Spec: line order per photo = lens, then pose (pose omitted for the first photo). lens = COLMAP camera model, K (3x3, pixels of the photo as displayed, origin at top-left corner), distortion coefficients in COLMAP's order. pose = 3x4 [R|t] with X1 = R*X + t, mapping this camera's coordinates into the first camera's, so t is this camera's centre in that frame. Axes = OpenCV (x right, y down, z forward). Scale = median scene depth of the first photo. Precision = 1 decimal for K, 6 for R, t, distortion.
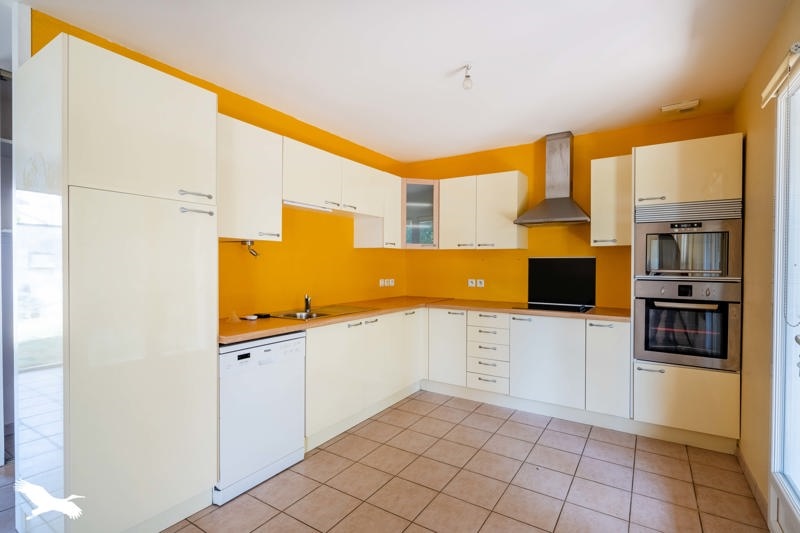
lens RADIAL K [[387.4, 0, 399.3], [0, 387.4, 266.6], [0, 0, 1]] dist [-0.000904, 0.000476]
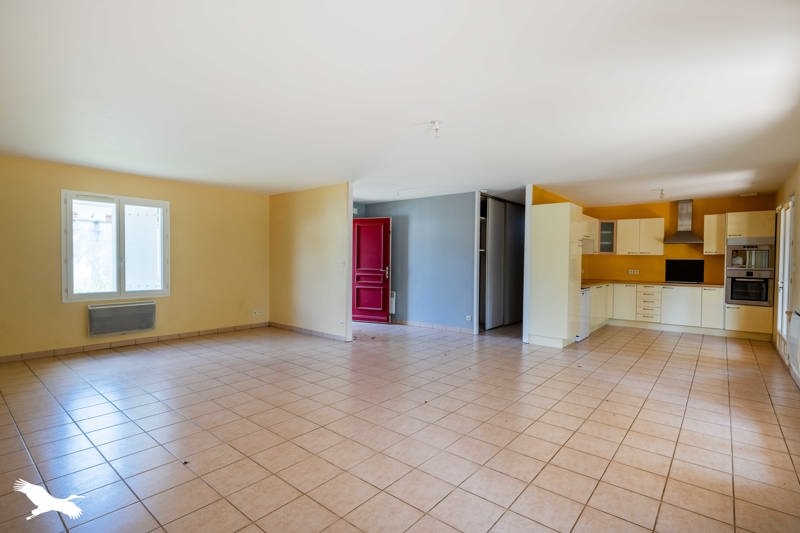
lens RADIAL K [[387.4, 0, 401.0], [0, 387.4, 265.4], [0, 0, 1]] dist [-0.000904, 0.000476]
pose [[0.991679, 0.008536, -0.128449, -0.911097], [-0.007931, 0.999955, 0.005221, 0.010889], [0.128487, -0.004159, 0.991702, -1.376767]]
